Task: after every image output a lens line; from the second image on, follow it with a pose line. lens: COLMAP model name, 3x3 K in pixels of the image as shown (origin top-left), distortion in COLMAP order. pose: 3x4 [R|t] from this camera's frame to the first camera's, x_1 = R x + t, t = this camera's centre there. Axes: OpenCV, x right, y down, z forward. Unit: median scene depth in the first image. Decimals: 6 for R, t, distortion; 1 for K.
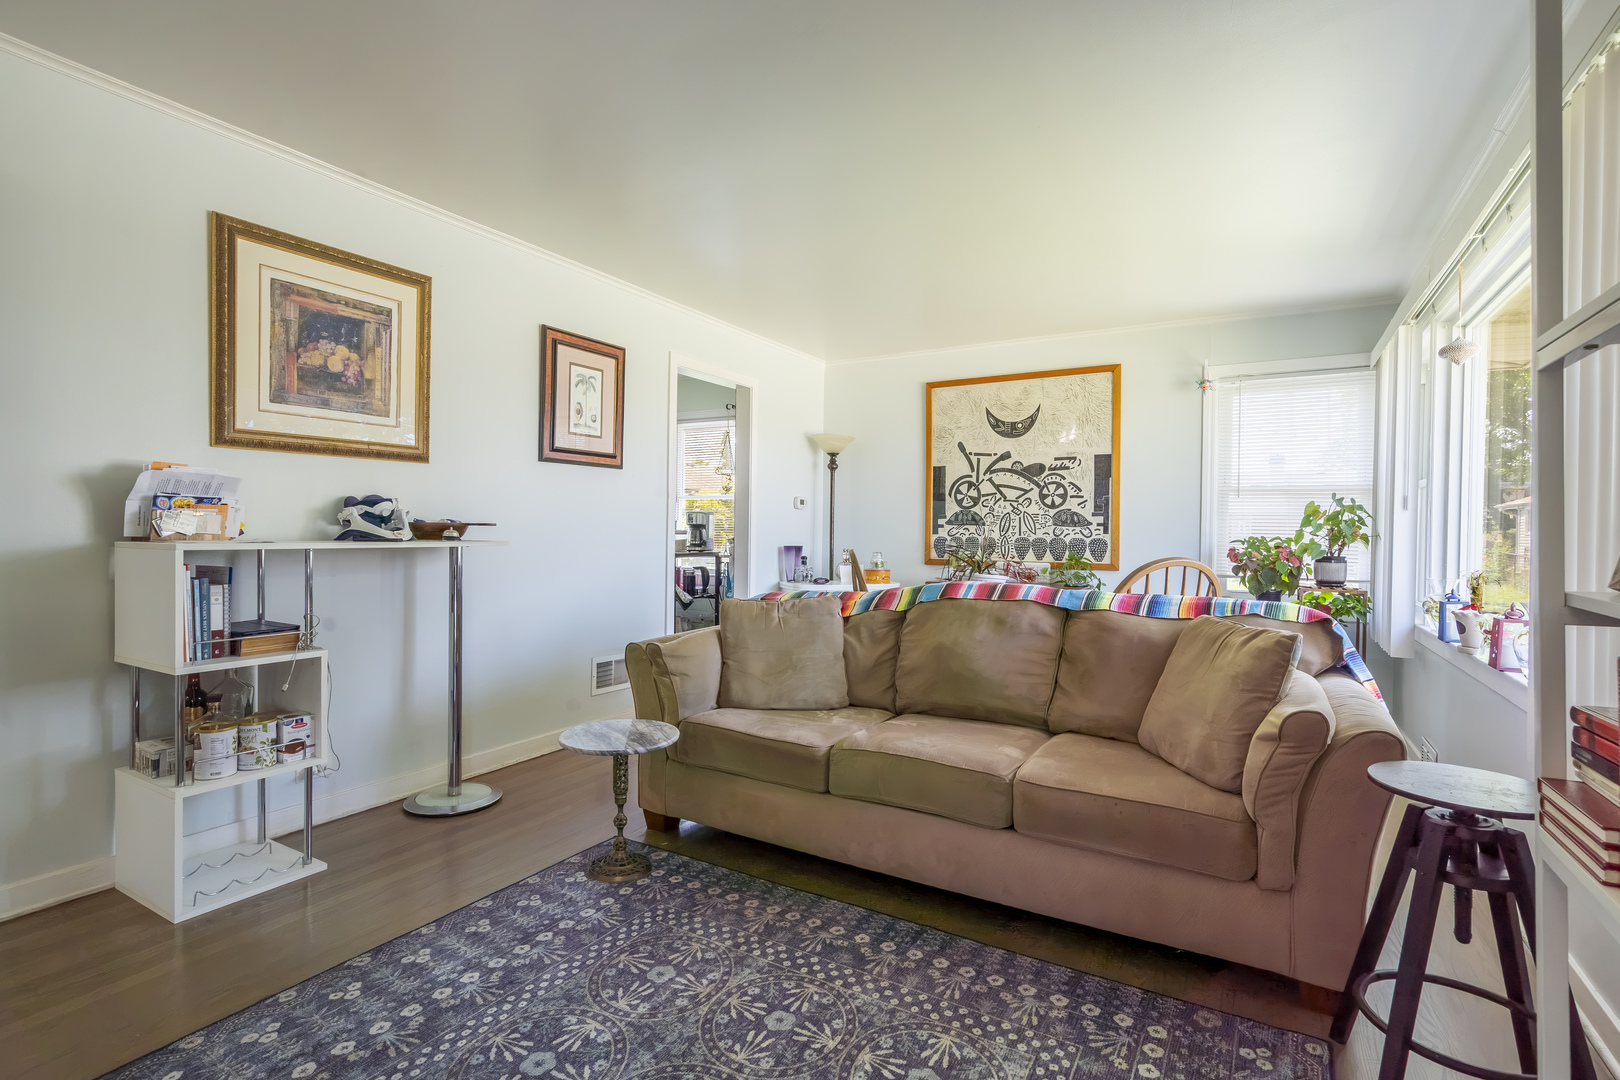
lens RADIAL K [[791.8, 0, 810.9], [0, 791.8, 535.9], [0, 0, 1]] dist [0.000305, 0.000594]
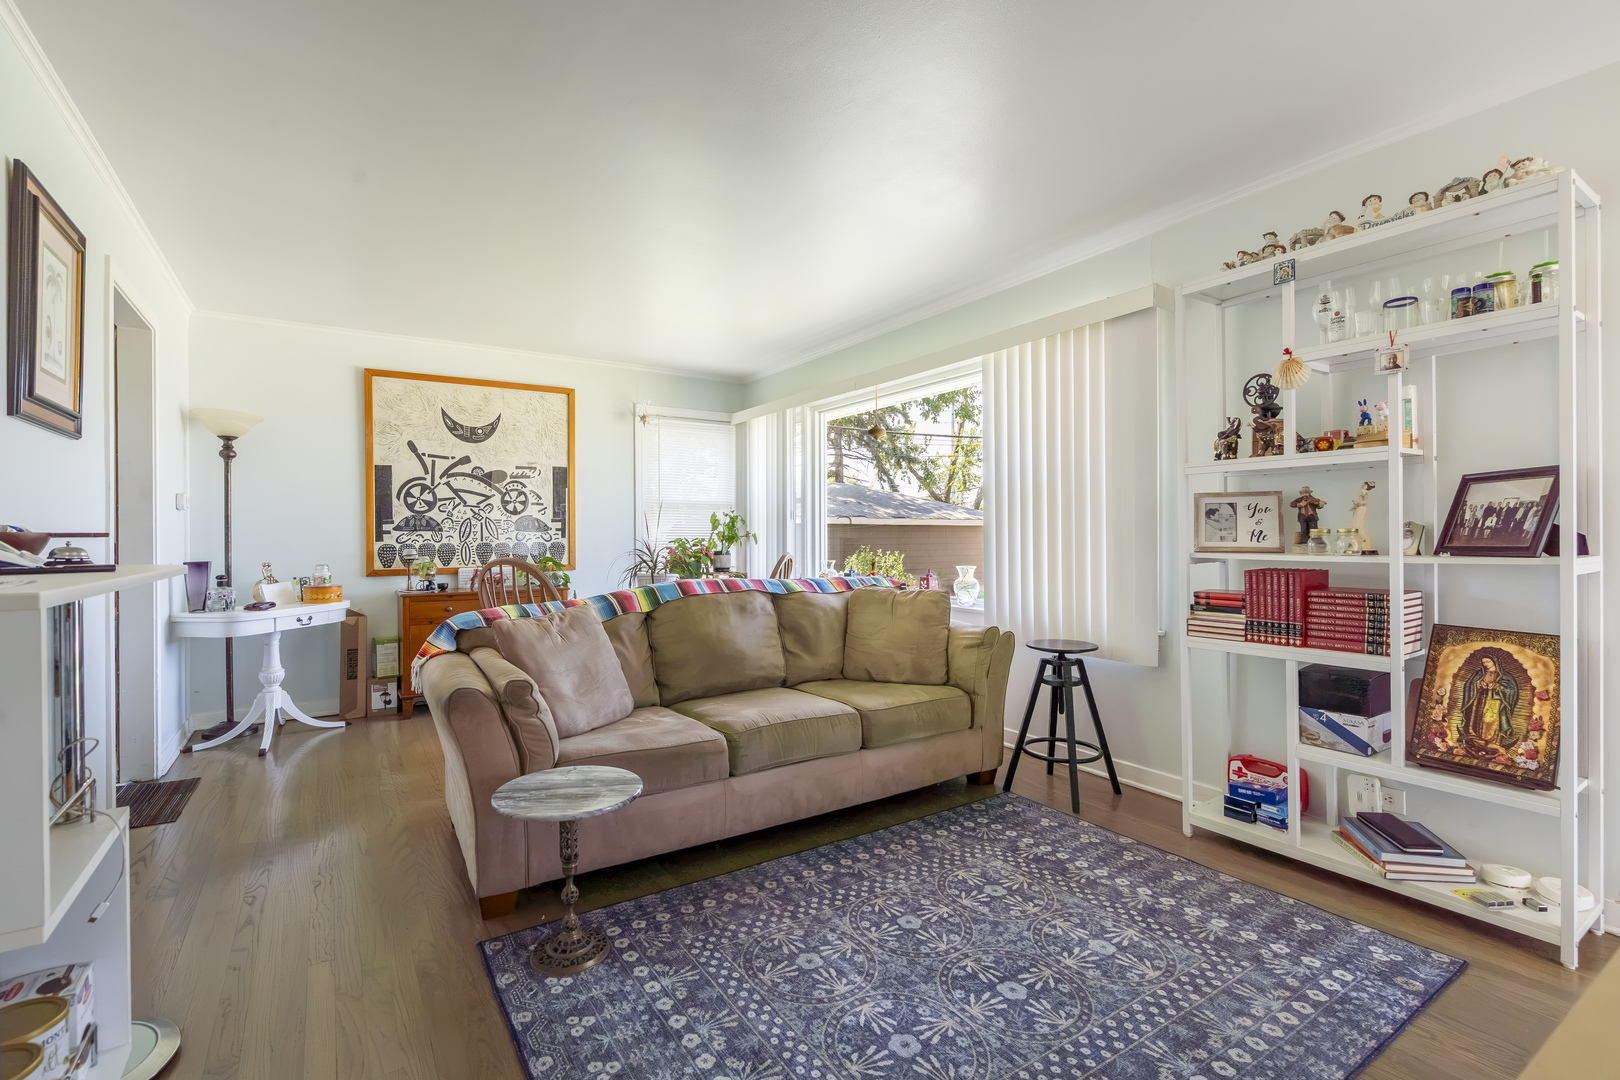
lens RADIAL K [[745.0, 0, 814.1], [0, 745.0, 534.0], [0, 0, 1]] dist [-0.005178, -0.000084]
pose [[0.418656, -0.010245, 0.908087, -0.807403], [0.017091, 0.999848, 0.003401, -0.010404], [-0.907984, 0.014096, 0.418767, 0.433085]]
